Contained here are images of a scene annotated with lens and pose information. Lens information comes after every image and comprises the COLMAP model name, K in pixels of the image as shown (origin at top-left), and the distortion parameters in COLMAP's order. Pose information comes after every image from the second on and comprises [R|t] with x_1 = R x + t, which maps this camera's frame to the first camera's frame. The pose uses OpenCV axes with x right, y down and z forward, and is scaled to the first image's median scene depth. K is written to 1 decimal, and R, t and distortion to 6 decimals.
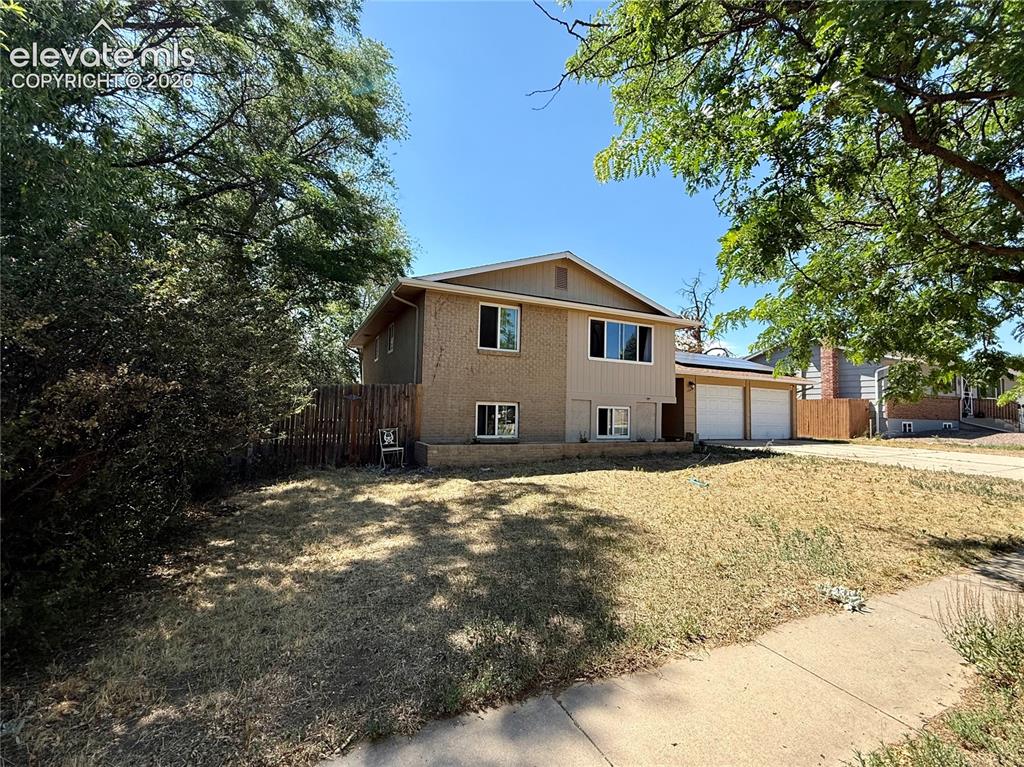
lens RADIAL K [[449.4, 0, 510.3], [0, 449.4, 384.5], [0, 0, 1]] dist [0.002186, 0.000070]
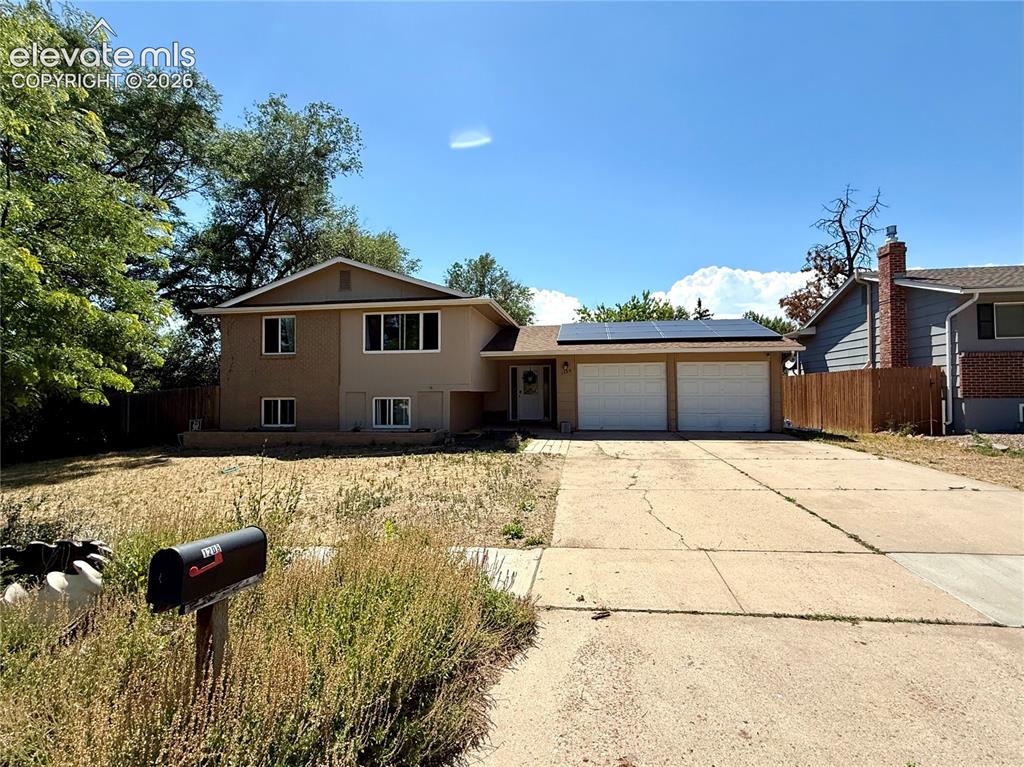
lens RADIAL K [[449.4, 0, 512.4], [0, 449.4, 380.7], [0, 0, 1]] dist [0.002186, 0.000070]
pose [[0.821251, -0.042306, -0.568997, 1.042745], [0.061081, 0.998035, 0.013953, 0.014312], [0.567289, -0.046214, 0.822221, 0.319939]]
